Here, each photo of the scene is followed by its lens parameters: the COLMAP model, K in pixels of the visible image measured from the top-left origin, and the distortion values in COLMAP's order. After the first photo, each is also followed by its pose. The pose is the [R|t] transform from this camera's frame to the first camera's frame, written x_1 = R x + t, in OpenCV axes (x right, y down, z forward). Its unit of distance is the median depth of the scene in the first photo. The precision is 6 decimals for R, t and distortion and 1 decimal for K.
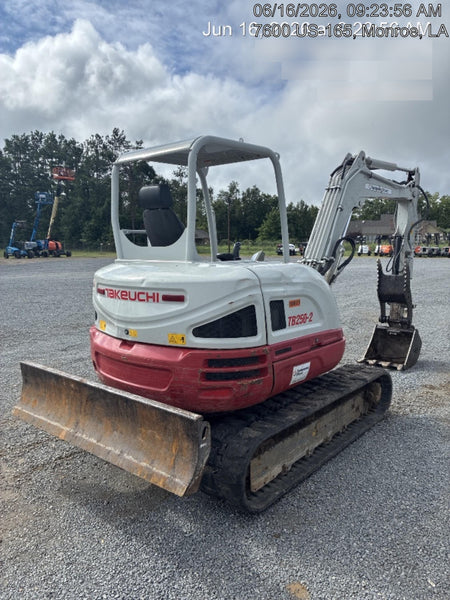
lens RADIAL K [[422.0, 0, 224.0], [0, 422.0, 297.8], [0, 0, 1]] dist [0.042914, 0.000399]
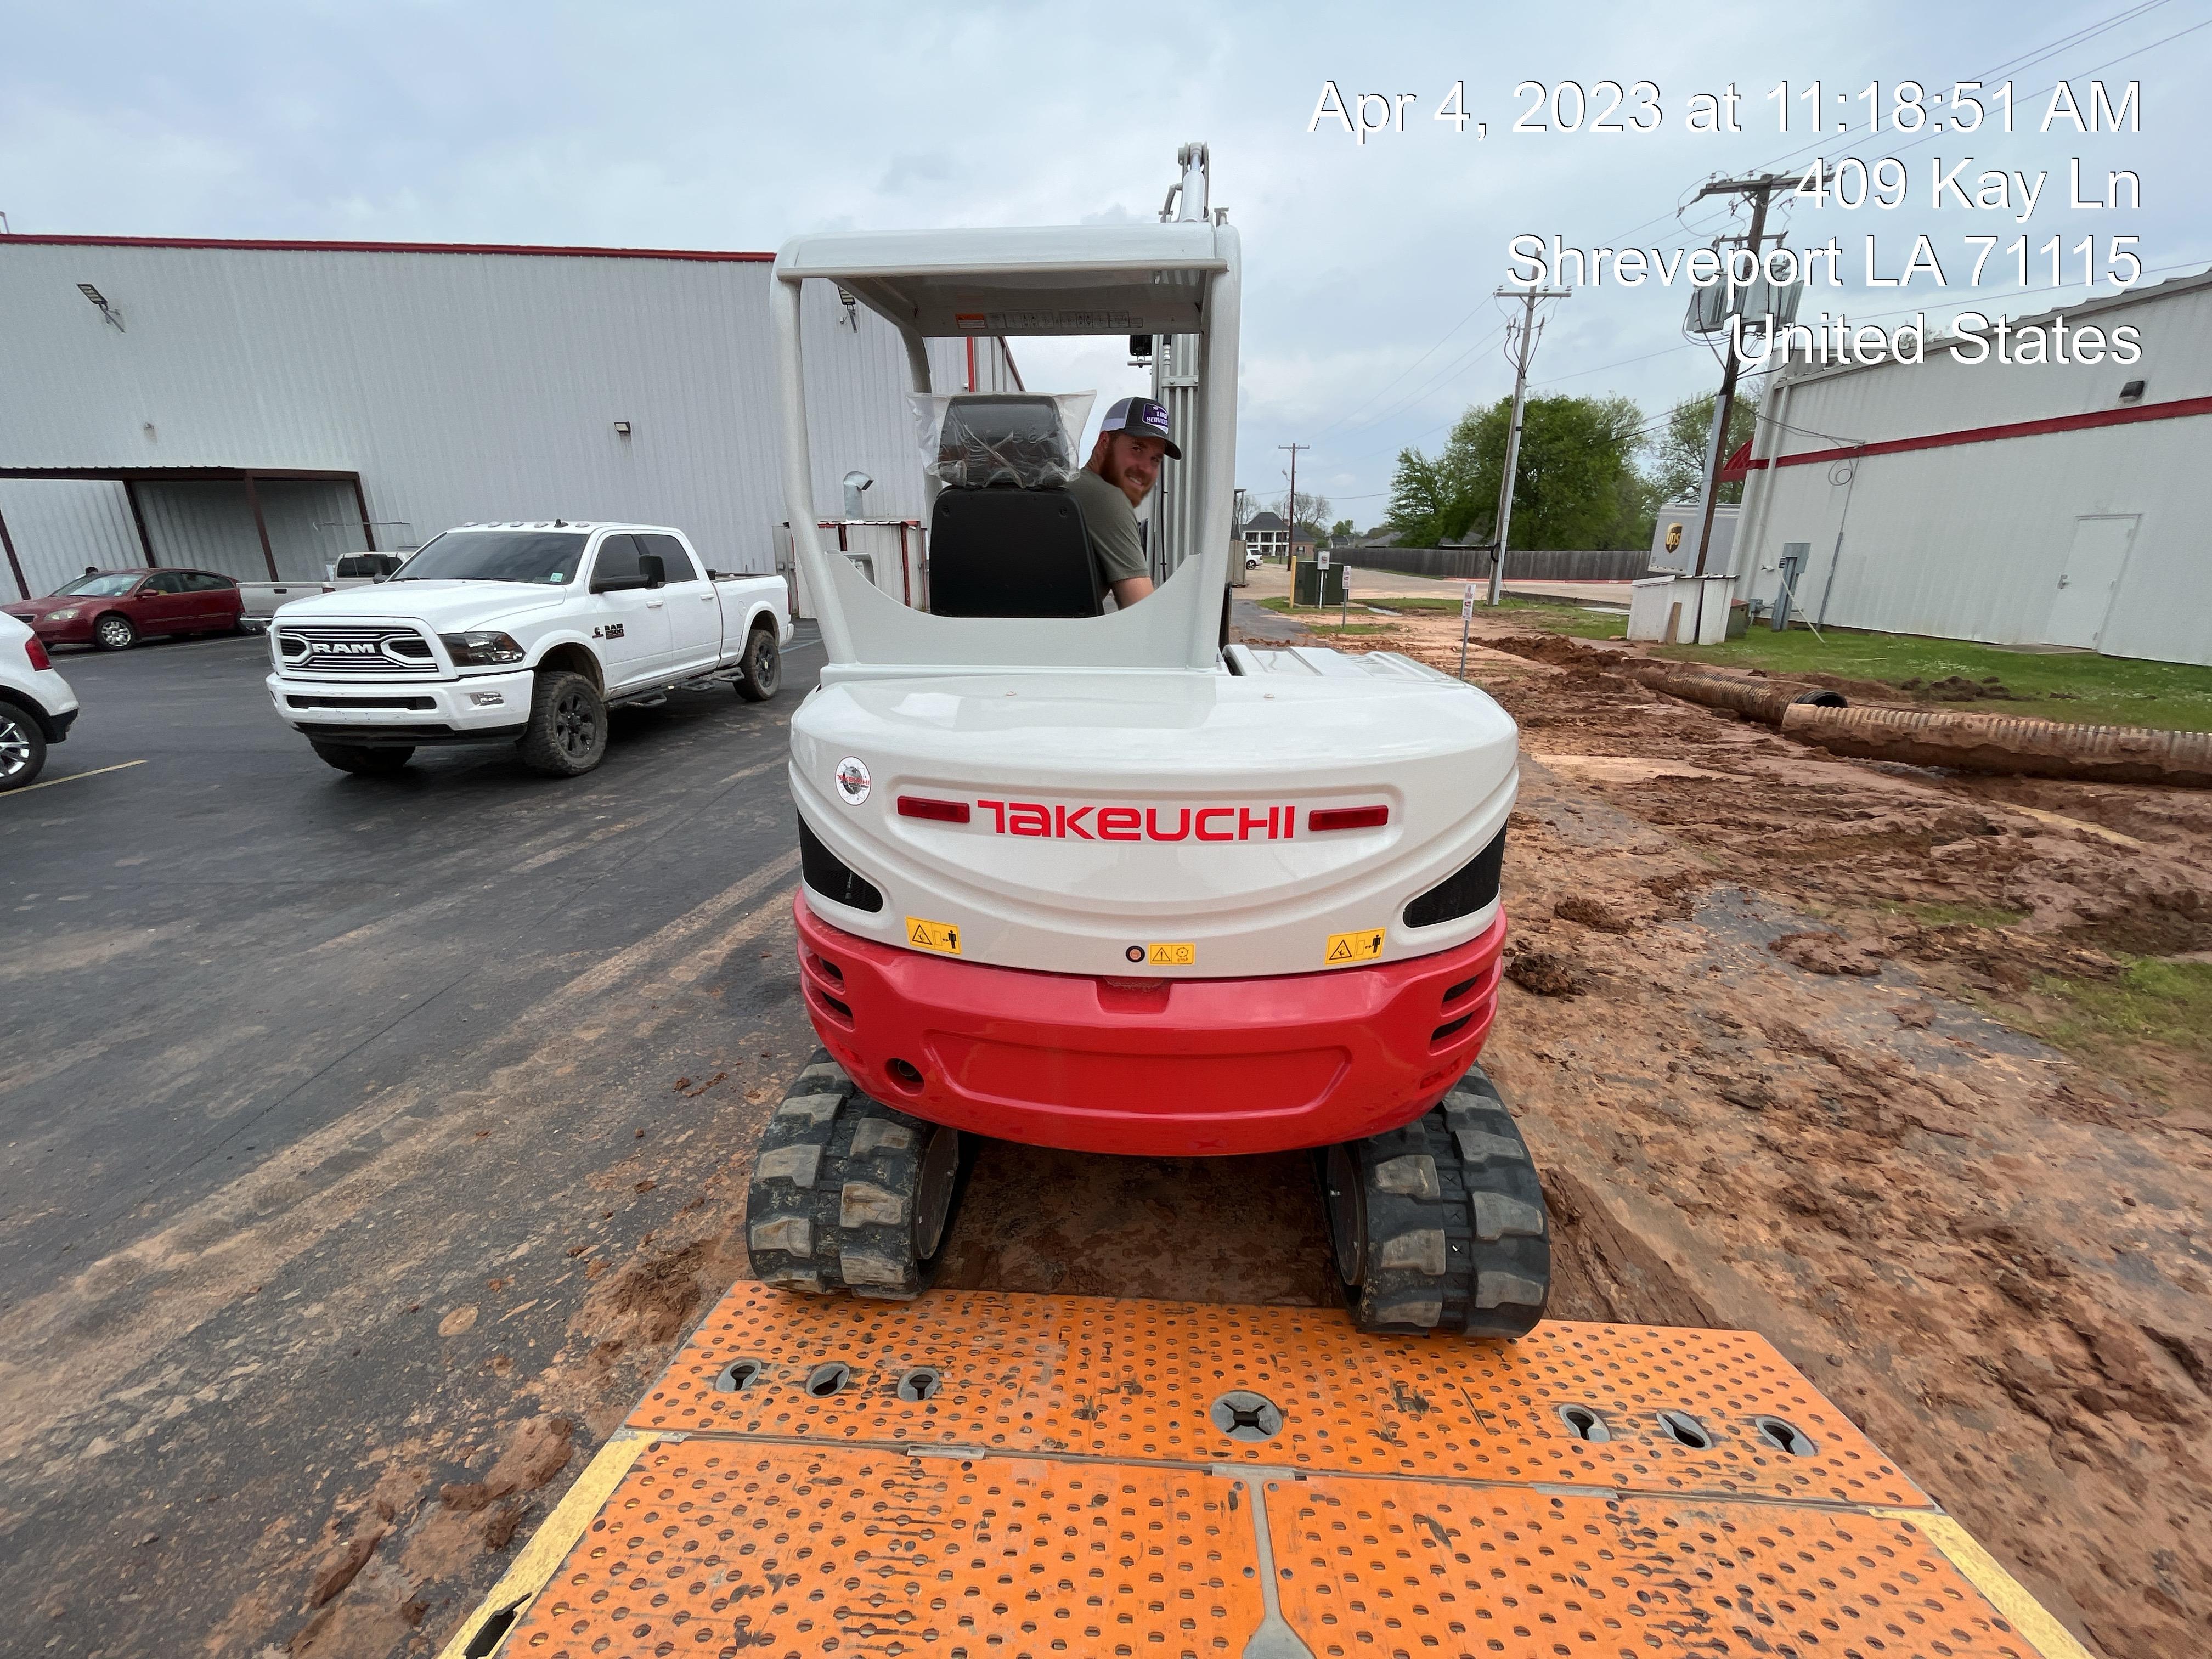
lens RADIAL K [[887.3, 0, 1102.2], [0, 887.3, 842.5], [0, 0, 1]] dist [-0.004030, 0.000271]
pose [[0.807912, -0.180455, 0.560994, -0.585647], [0.055822, 0.971116, 0.231987, -0.130554], [-0.586654, -0.156109, 0.794649, 0.585835]]
